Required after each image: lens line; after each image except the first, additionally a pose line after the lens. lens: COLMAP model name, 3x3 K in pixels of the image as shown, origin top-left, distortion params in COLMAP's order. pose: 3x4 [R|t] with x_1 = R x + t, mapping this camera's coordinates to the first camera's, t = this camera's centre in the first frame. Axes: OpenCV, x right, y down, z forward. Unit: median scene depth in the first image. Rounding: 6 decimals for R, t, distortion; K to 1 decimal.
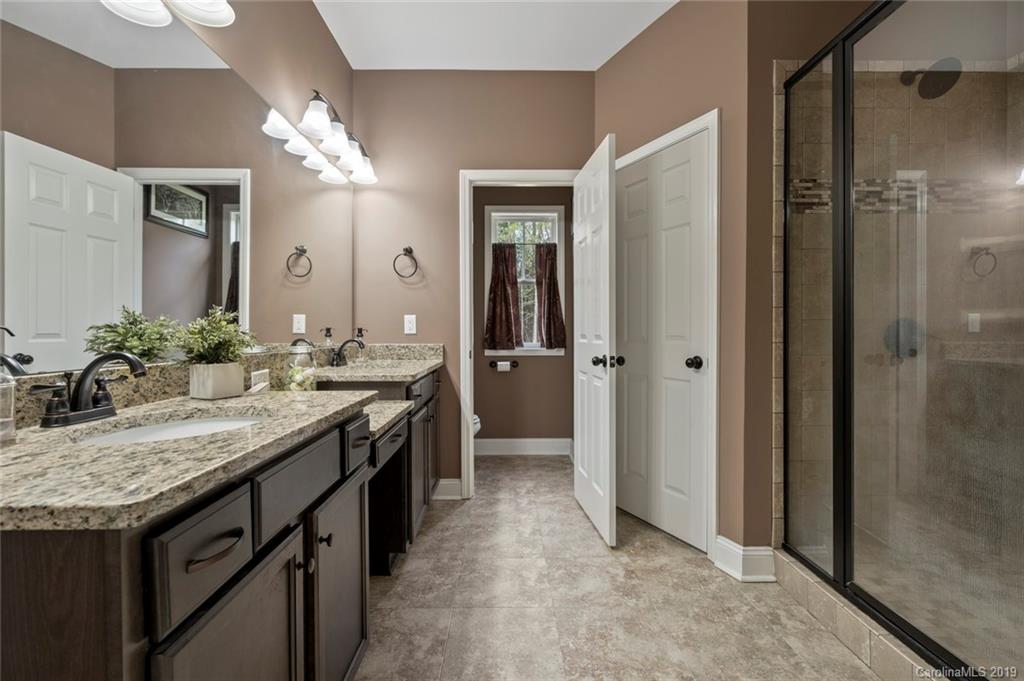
lens RADIAL K [[469.9, 0, 512.0], [0, 469.9, 332.1], [0, 0, 1]] dist [-0.000615, 0.000788]
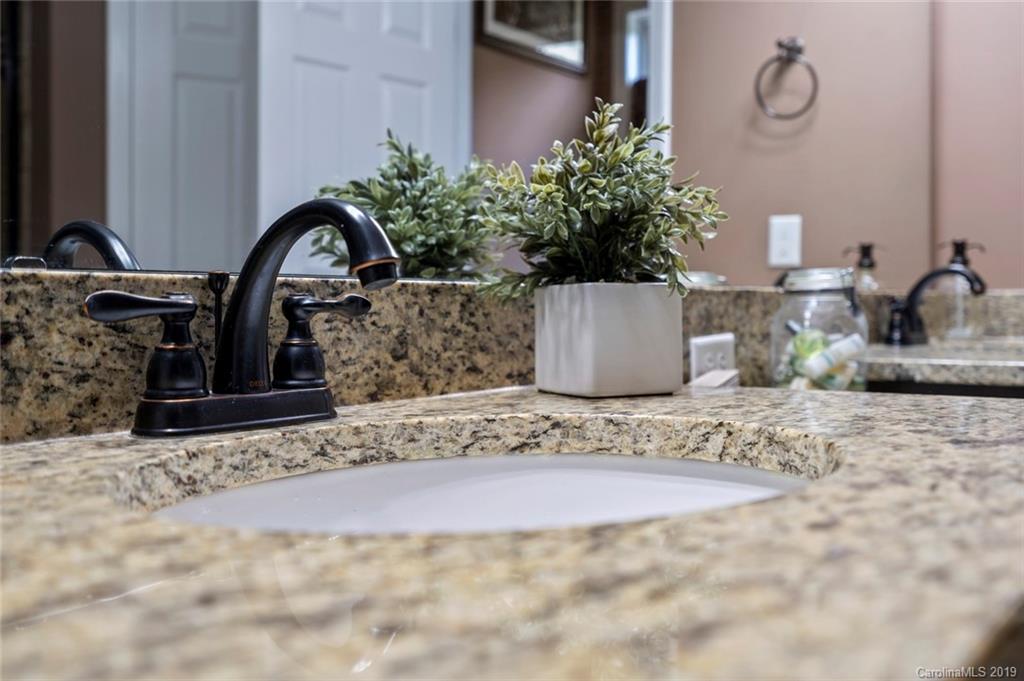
lens RADIAL K [[1021.5, 0, 512.2], [0, 1021.5, 319.7], [0, 0, 1]] dist [0.012778, 0.001925]
pose [[0.797729, 0.005631, -0.602990, -0.142840], [0.000416, 0.999951, 0.009887, 0.044043], [0.603016, -0.008138, 0.797688, 0.223672]]
